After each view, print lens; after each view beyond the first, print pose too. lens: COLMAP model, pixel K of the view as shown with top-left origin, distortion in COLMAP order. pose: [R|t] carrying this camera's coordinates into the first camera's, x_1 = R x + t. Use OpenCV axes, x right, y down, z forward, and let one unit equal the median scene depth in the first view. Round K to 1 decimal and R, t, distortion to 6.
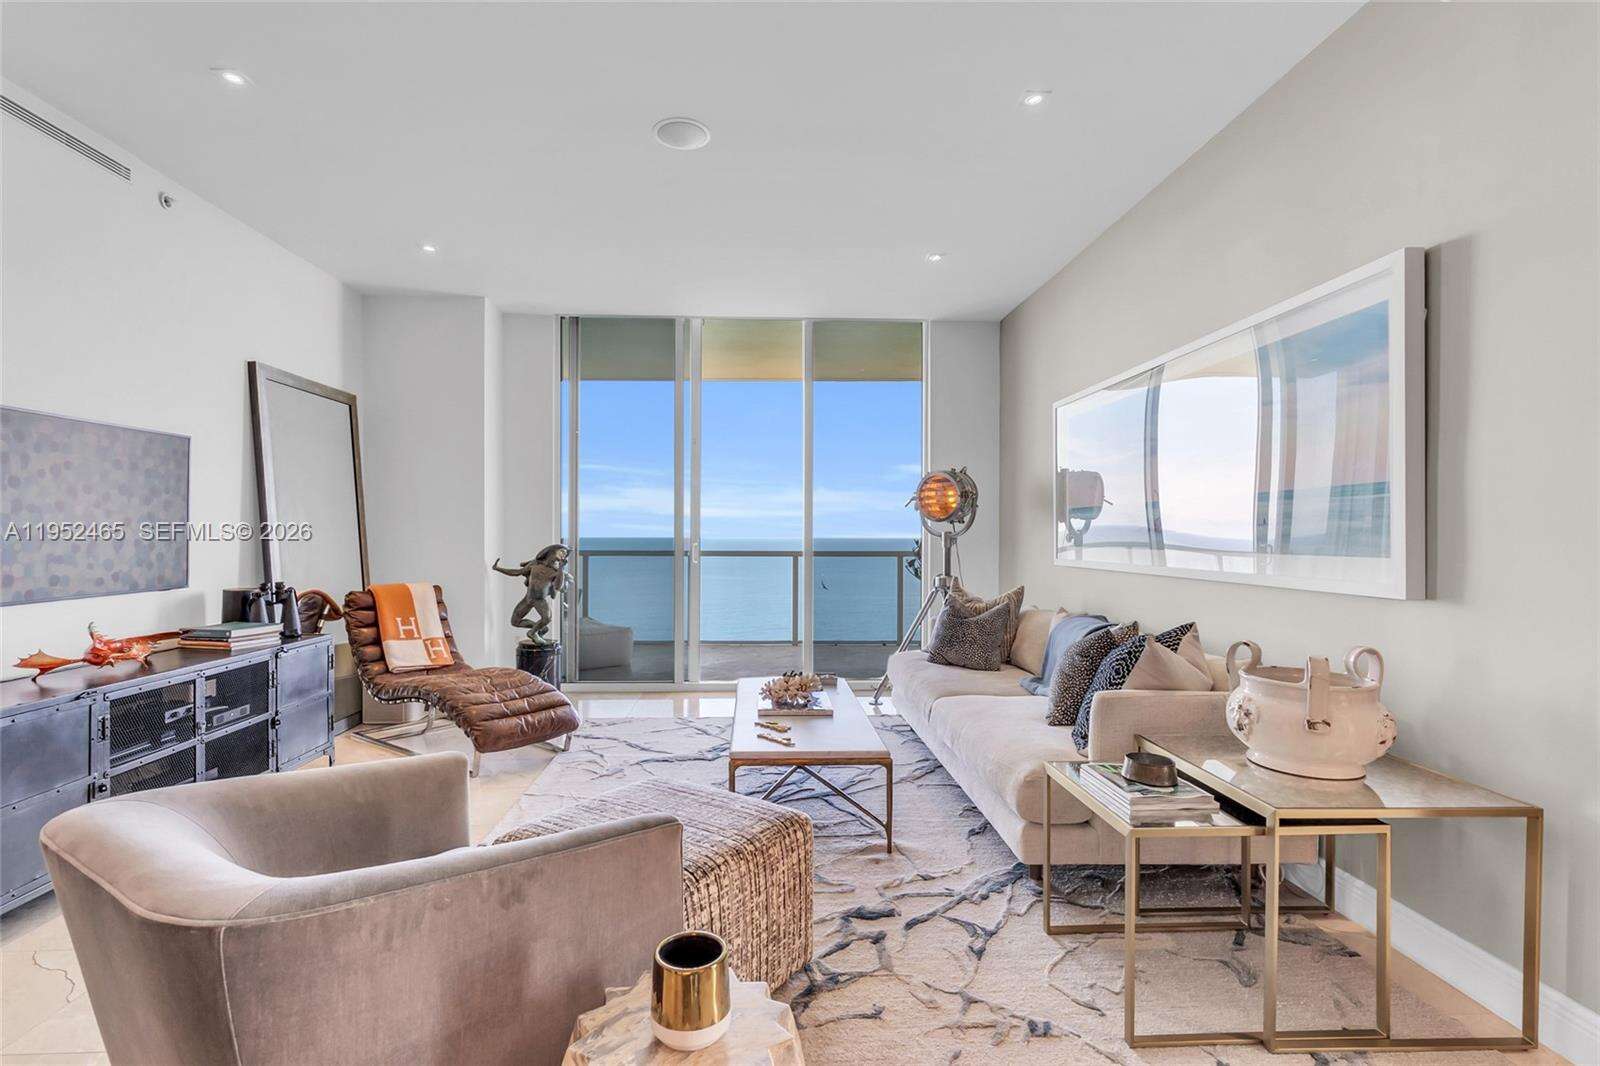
lens RADIAL K [[757.0, 0, 788.6], [0, 757.0, 539.4], [0, 0, 1]] dist [0.000233, 0.000389]
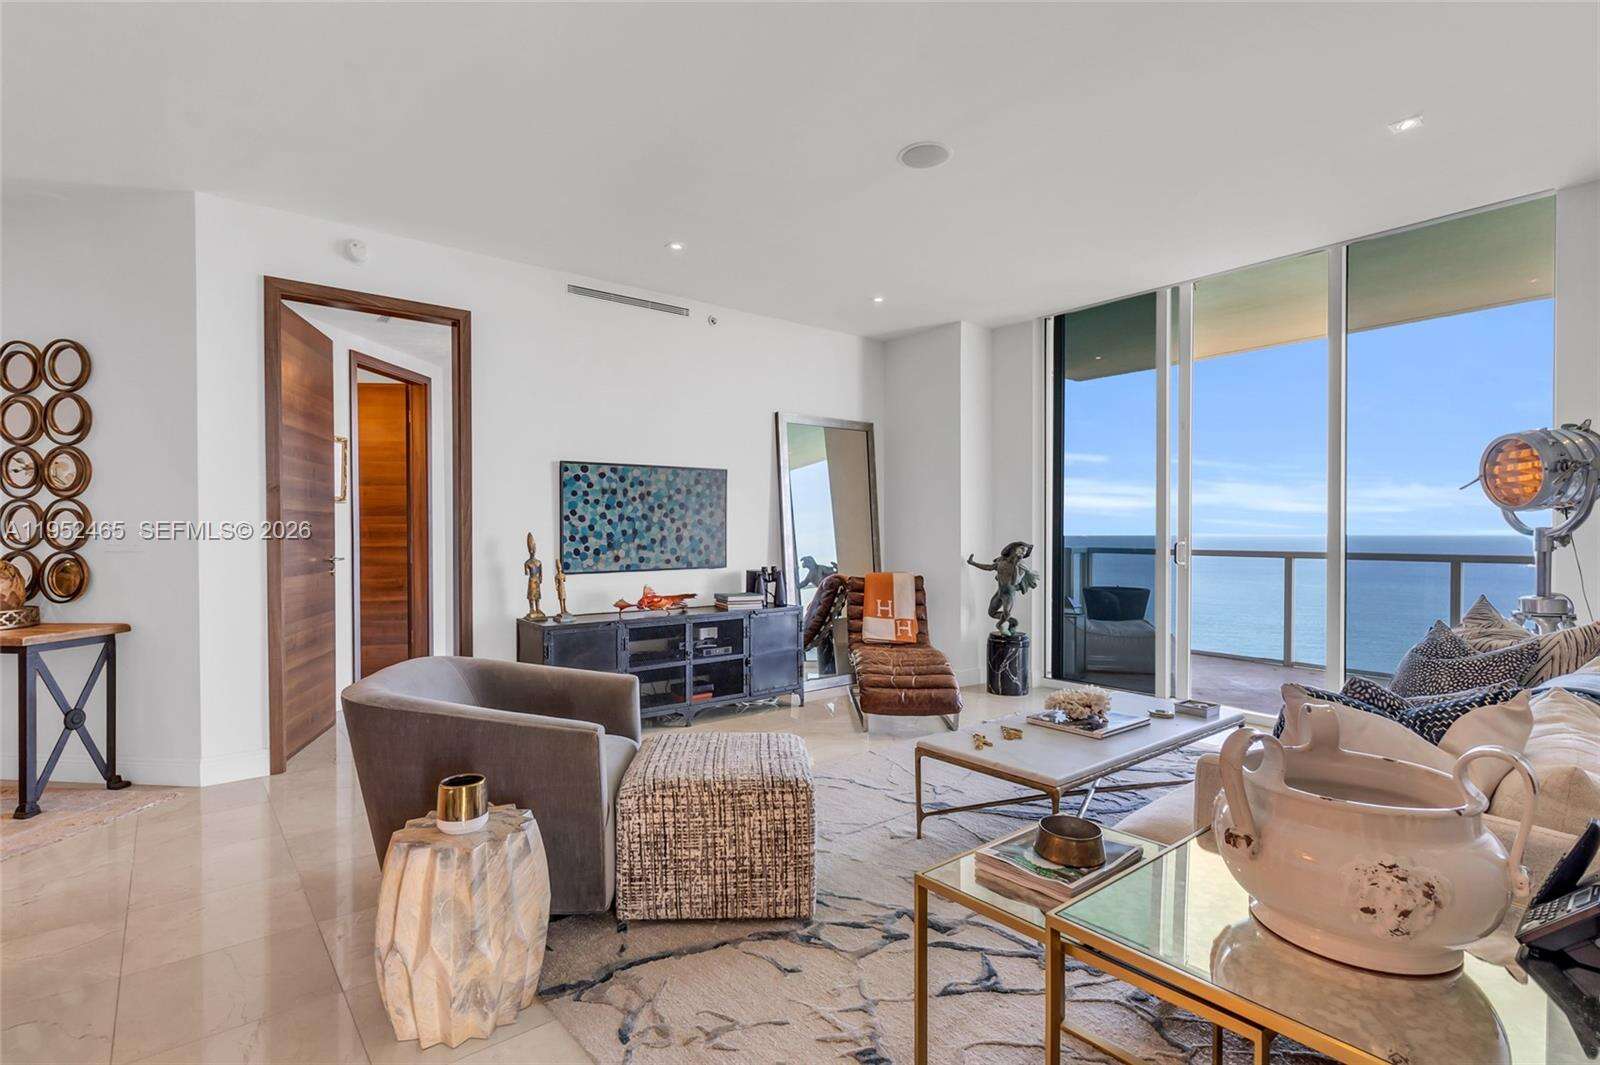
lens RADIAL K [[762.4, 0, 788.3], [0, 762.4, 536.2], [0, 0, 1]] dist [-0.001005, 0.001030]
pose [[0.593929, 0.001256, -0.804516, 0.452760], [-0.002038, 0.999998, 0.000056, -0.000617], [0.804515, 0.001606, 0.593931, 0.156059]]
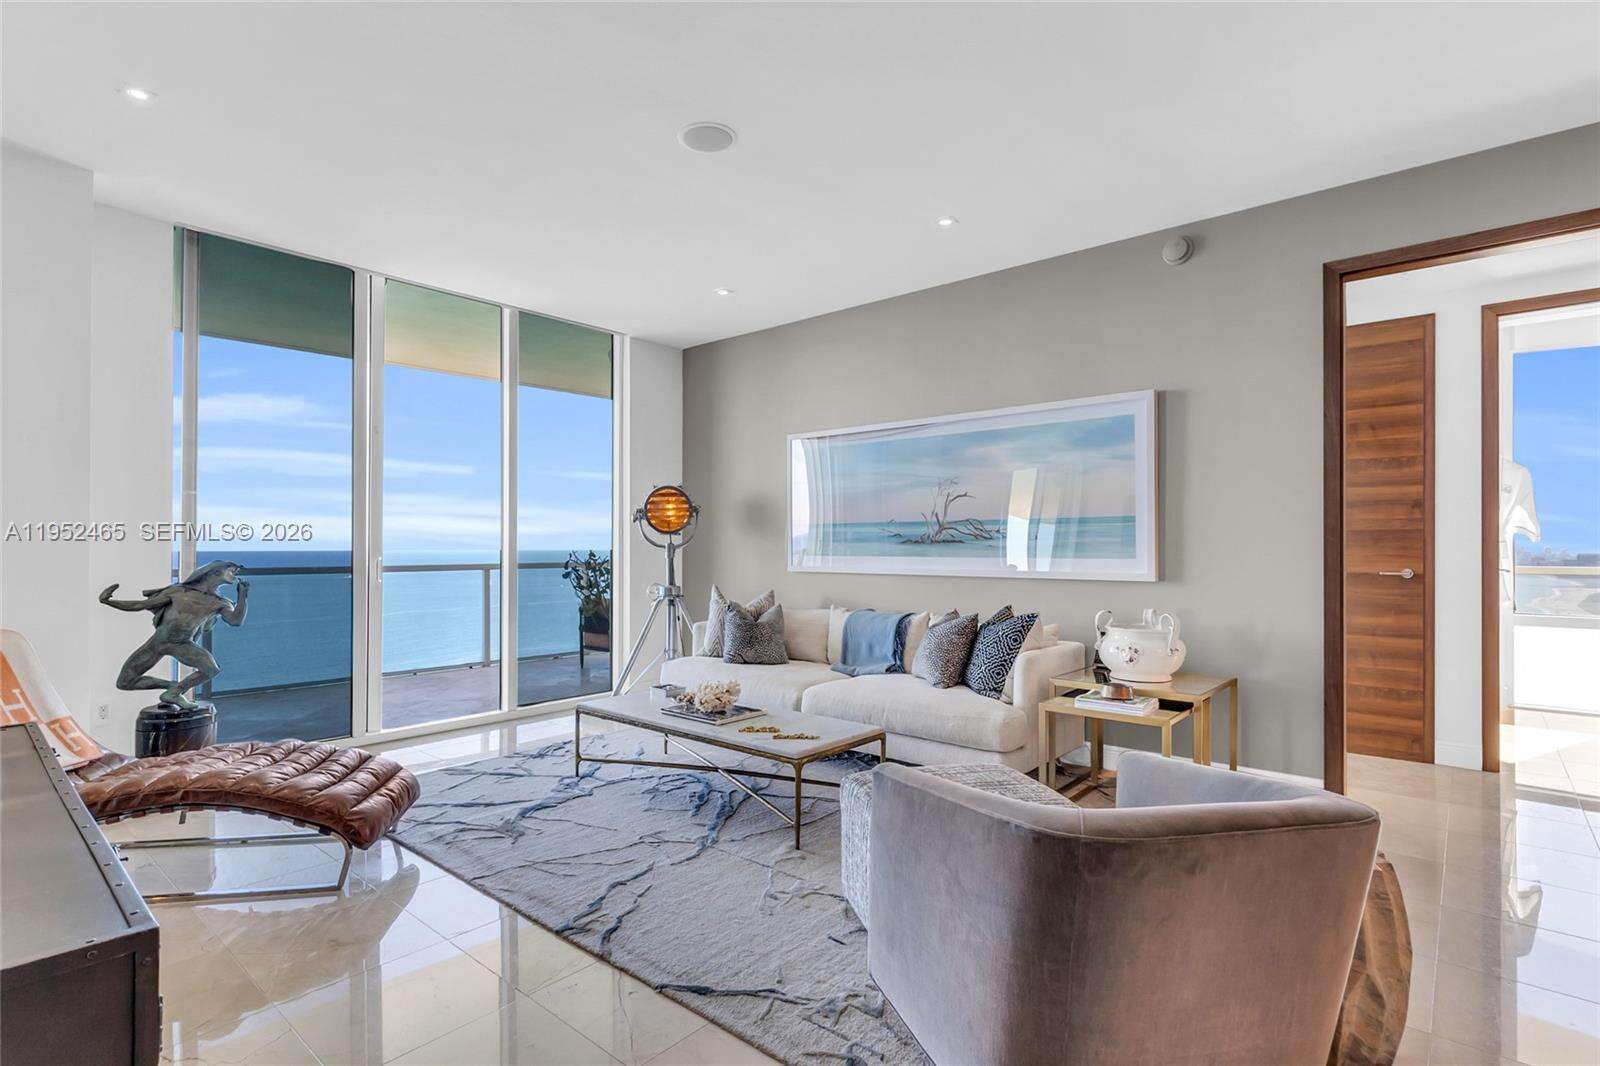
lens RADIAL K [[785.0, 0, 790.5], [0, 785.0, 539.6], [0, 0, 1]] dist [0.002193, -0.000482]
pose [[0.697543, 0.002161, 0.716539, -0.589532], [0.006719, 0.999932, -0.009556, -0.004463], [-0.716511, 0.011480, 0.697481, 0.158260]]
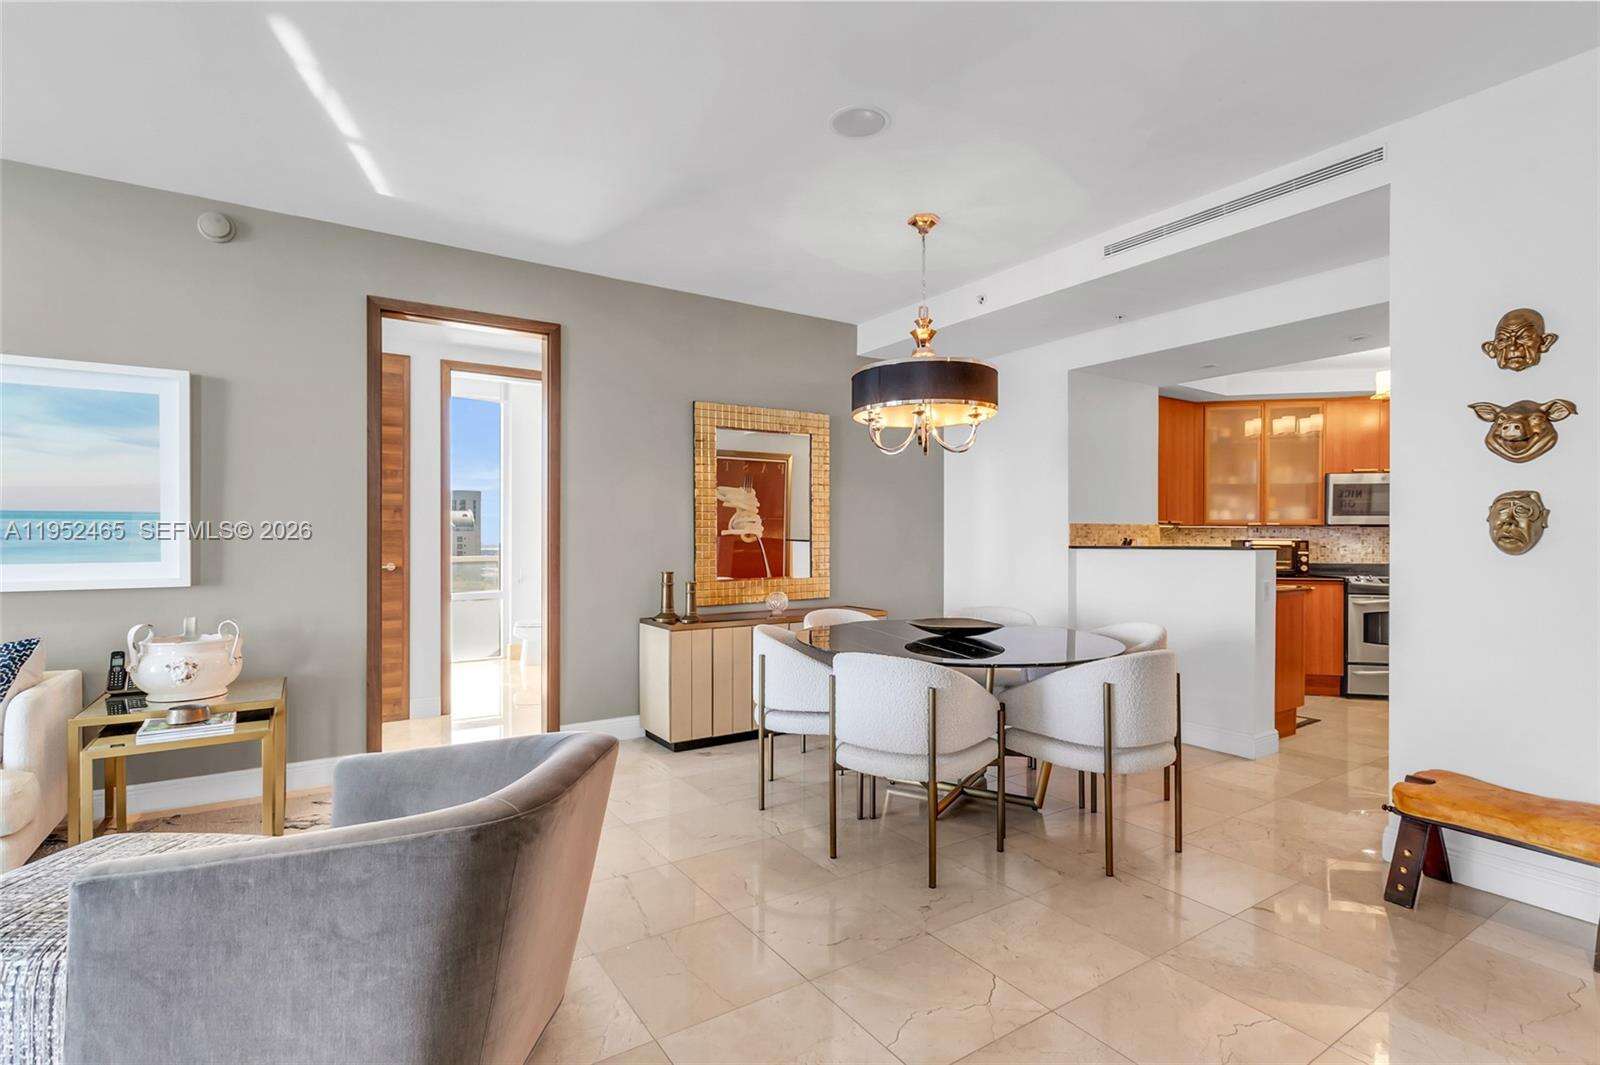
lens RADIAL K [[762.4, 0, 788.3], [0, 762.4, 536.2], [0, 0, 1]] dist [-0.001005, 0.001030]
pose [[-0.500077, -0.001494, 0.865980, -0.642299], [0.004503, 0.999981, 0.004325, -0.015201], [-0.865969, 0.006062, -0.500060, 0.359515]]
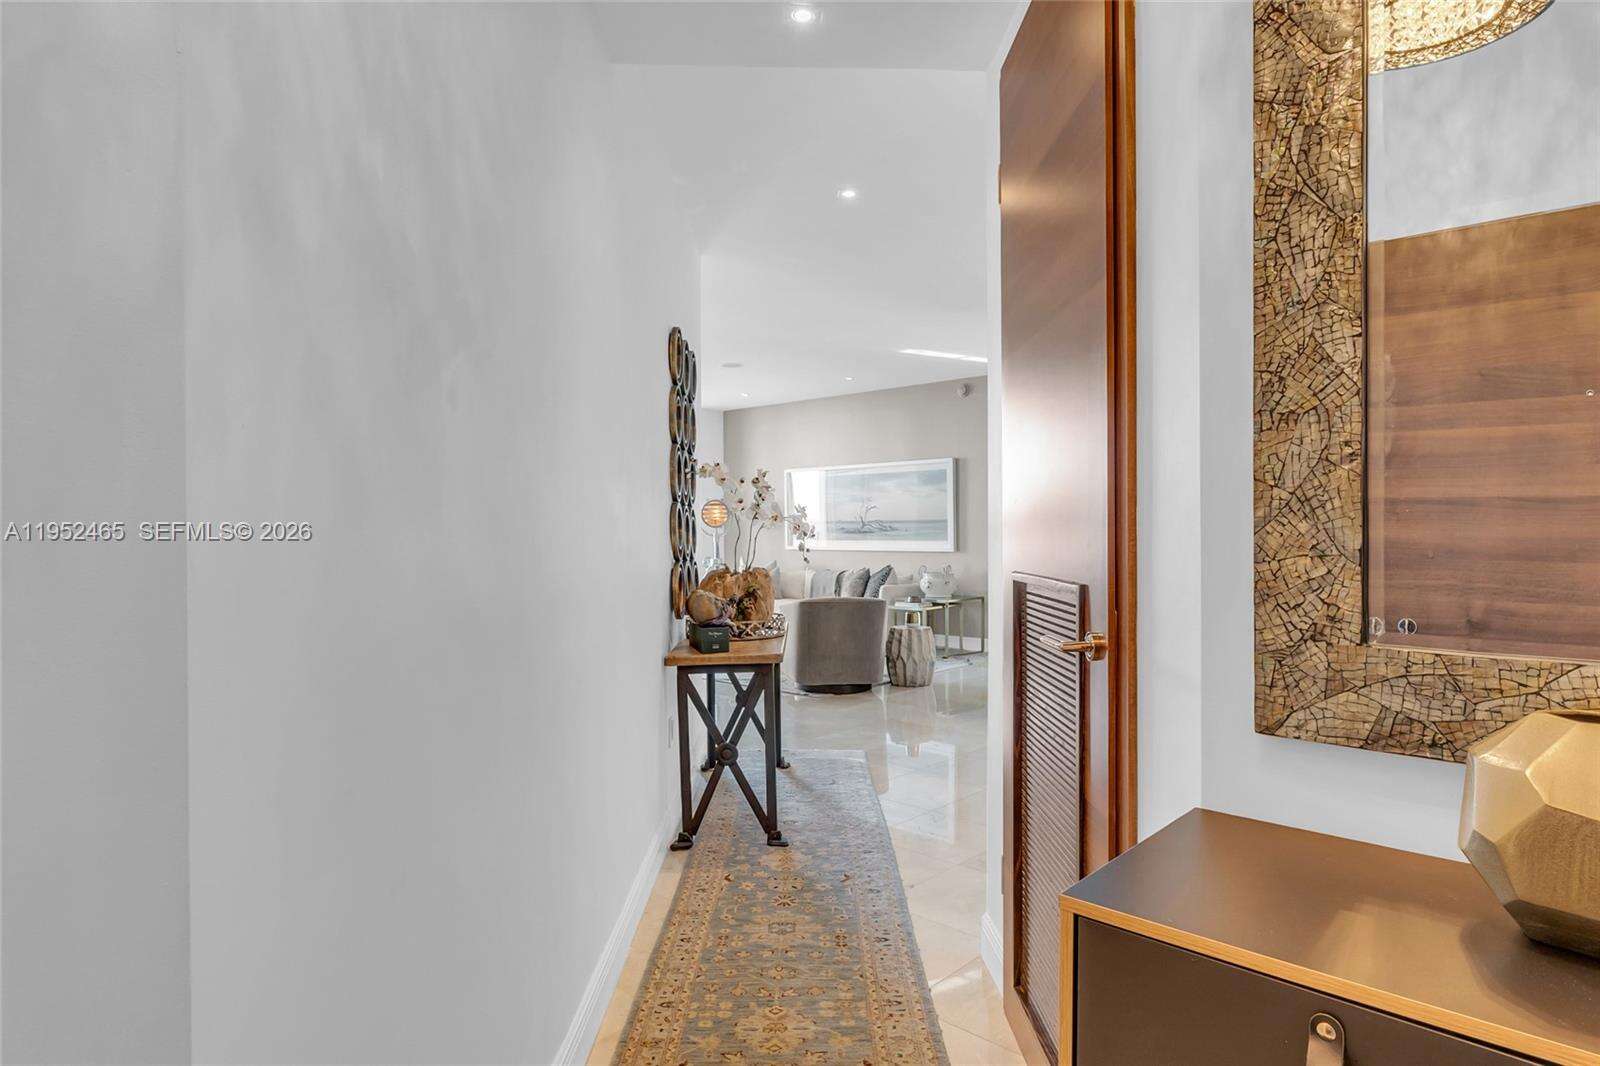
lens RADIAL K [[910.3, 0, 803.7], [0, 910.3, 536.9], [0, 0, 1]] dist [0.000244, 0.000131]
pose [[0.730685, -0.015704, 0.682534, -1.426253], [0.014002, 0.999870, 0.008016, -0.020024], [-0.682571, 0.003700, 0.730810, -0.908006]]
